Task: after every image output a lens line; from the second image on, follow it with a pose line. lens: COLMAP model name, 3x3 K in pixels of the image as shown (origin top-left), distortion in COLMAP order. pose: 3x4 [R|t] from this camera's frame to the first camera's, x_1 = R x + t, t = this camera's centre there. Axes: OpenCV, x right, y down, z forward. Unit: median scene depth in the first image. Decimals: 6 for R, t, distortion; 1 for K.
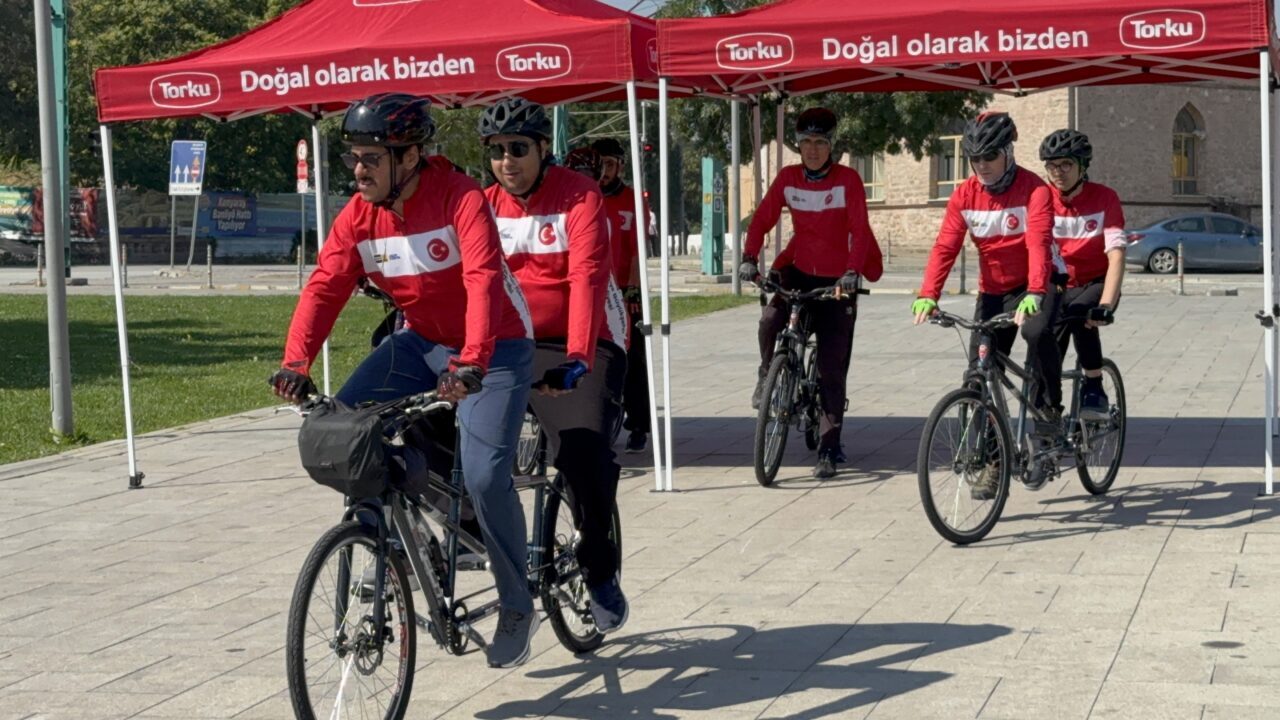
lens RADIAL K [[2851.2, 0, 639.1], [0, 2851.2, 360.6], [0, 0, 1]] dist [0.196453, 0.000000]
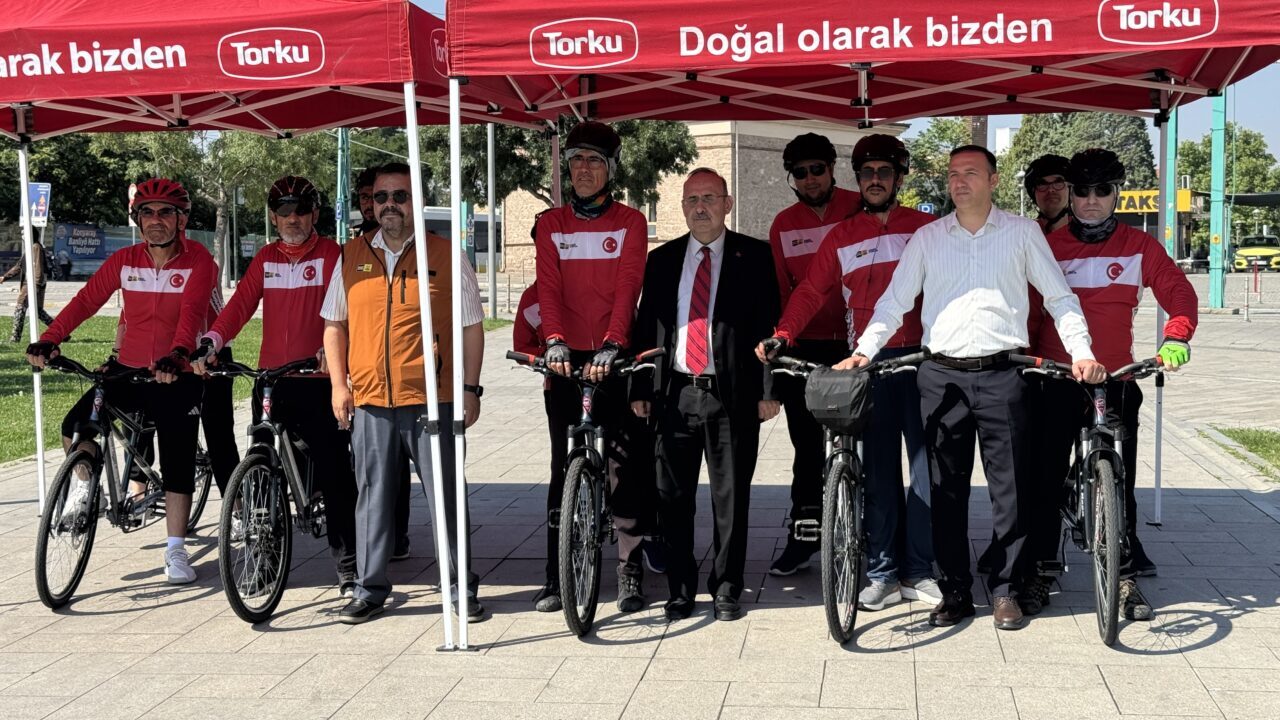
lens RADIAL K [[1719.3, 0, 643.2], [0, 1719.3, 363.3], [0, 0, 1]] dist [0.125492, 0.000000]
pose [[0.990412, -0.001324, 0.138139, -0.004871], [-0.001384, 0.999809, 0.019506, -0.035687], [-0.138138, -0.019510, 0.990221, 0.559075]]
